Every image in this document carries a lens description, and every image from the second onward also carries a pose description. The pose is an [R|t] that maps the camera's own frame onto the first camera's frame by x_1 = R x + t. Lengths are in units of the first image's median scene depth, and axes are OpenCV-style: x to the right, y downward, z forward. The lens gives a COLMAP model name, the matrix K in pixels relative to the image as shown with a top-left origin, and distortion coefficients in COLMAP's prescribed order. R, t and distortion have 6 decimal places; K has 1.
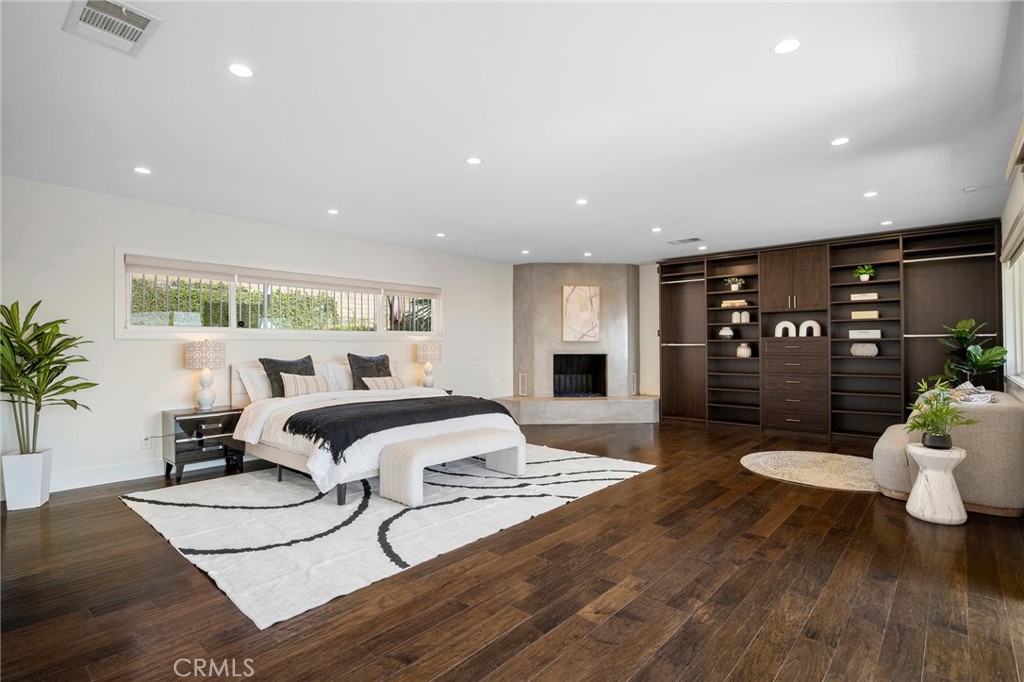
lens RADIAL K [[488.6, 0, 508.7], [0, 488.6, 342.2], [0, 0, 1]] dist [-0.004472, -0.000524]
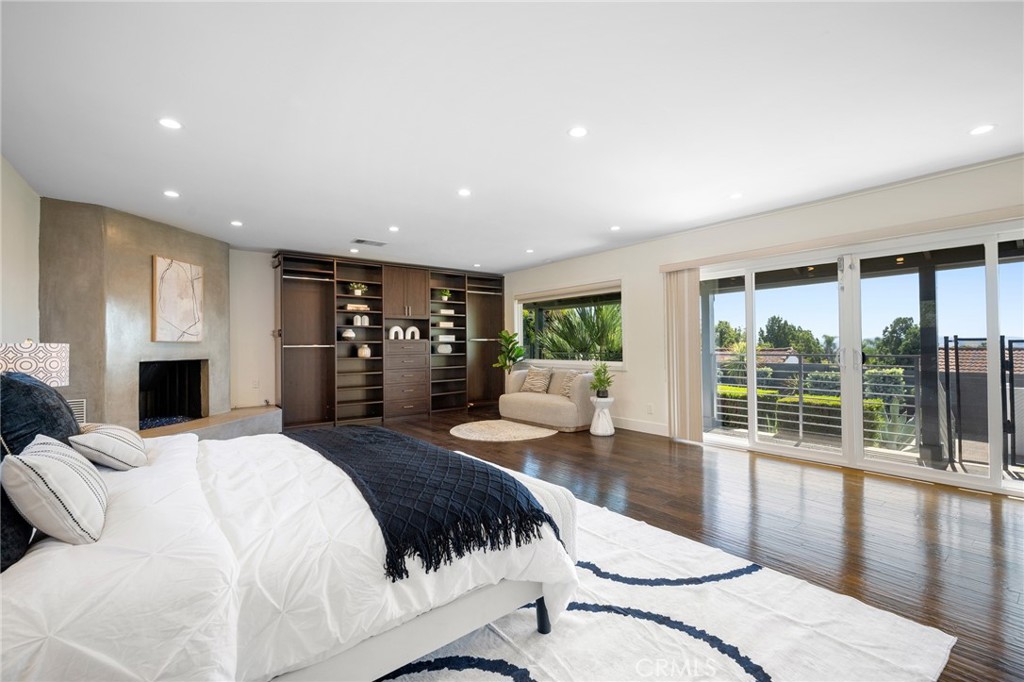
lens RADIAL K [[447.1, 0, 507.6], [0, 447.1, 344.5], [0, 0, 1]] dist [0.000652, -0.000331]
pose [[0.184499, 0.001711, 0.982831, -0.459925], [0.000725, 0.999998, -0.001877, 0.004275], [-0.982832, 0.001059, 0.184497, 0.511479]]
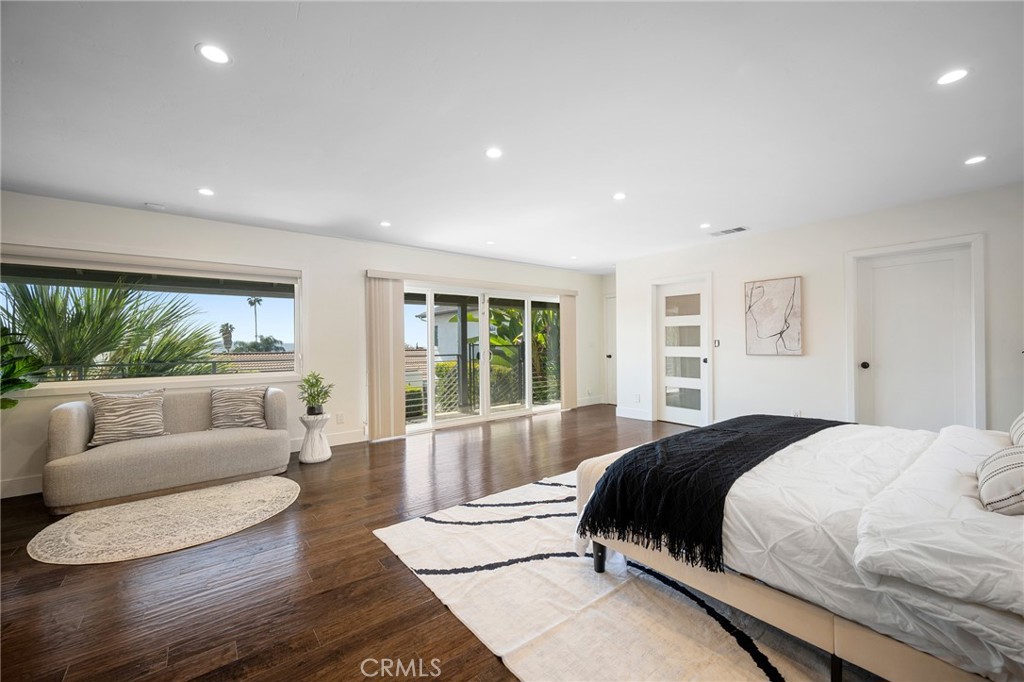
lens RADIAL K [[417.8, 0, 510.7], [0, 417.8, 340.7], [0, 0, 1]] dist [-0.001720, 0.000041]
pose [[-0.989271, 0.022914, 0.144283, 0.030860], [0.020106, 0.999580, -0.020892, 0.009824], [-0.144701, -0.017767, -0.989316, 1.098950]]
